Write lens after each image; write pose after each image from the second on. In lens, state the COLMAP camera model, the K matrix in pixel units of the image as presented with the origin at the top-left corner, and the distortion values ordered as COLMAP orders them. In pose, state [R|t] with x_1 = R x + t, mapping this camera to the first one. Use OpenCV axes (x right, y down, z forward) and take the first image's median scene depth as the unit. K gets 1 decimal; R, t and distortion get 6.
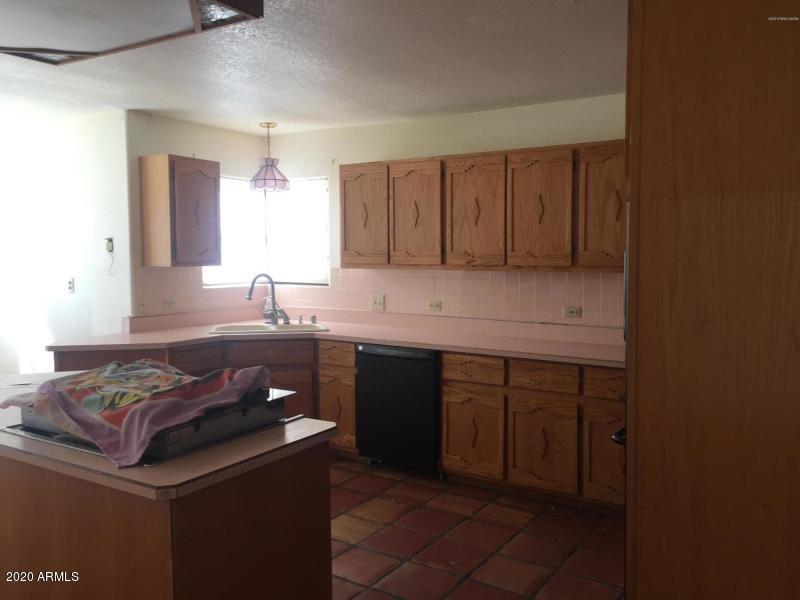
lens RADIAL K [[685.3, 0, 397.5], [0, 685.3, 305.2], [0, 0, 1]] dist [0.040659, -0.028934]
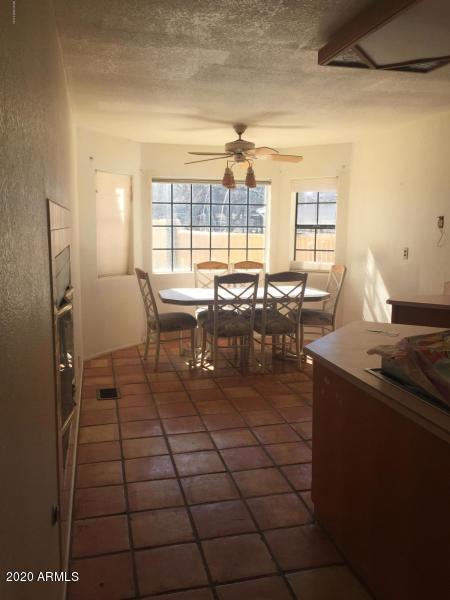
lens RADIAL K [[513.9, 0, 223.9], [0, 513.9, 298.2], [0, 0, 1]] dist [0.040659, -0.028934]
pose [[0.733336, 0.104398, -0.671804, -0.135953], [-0.060533, 0.994242, 0.088426, -0.021537], [0.677167, -0.024179, 0.735432, 0.119840]]
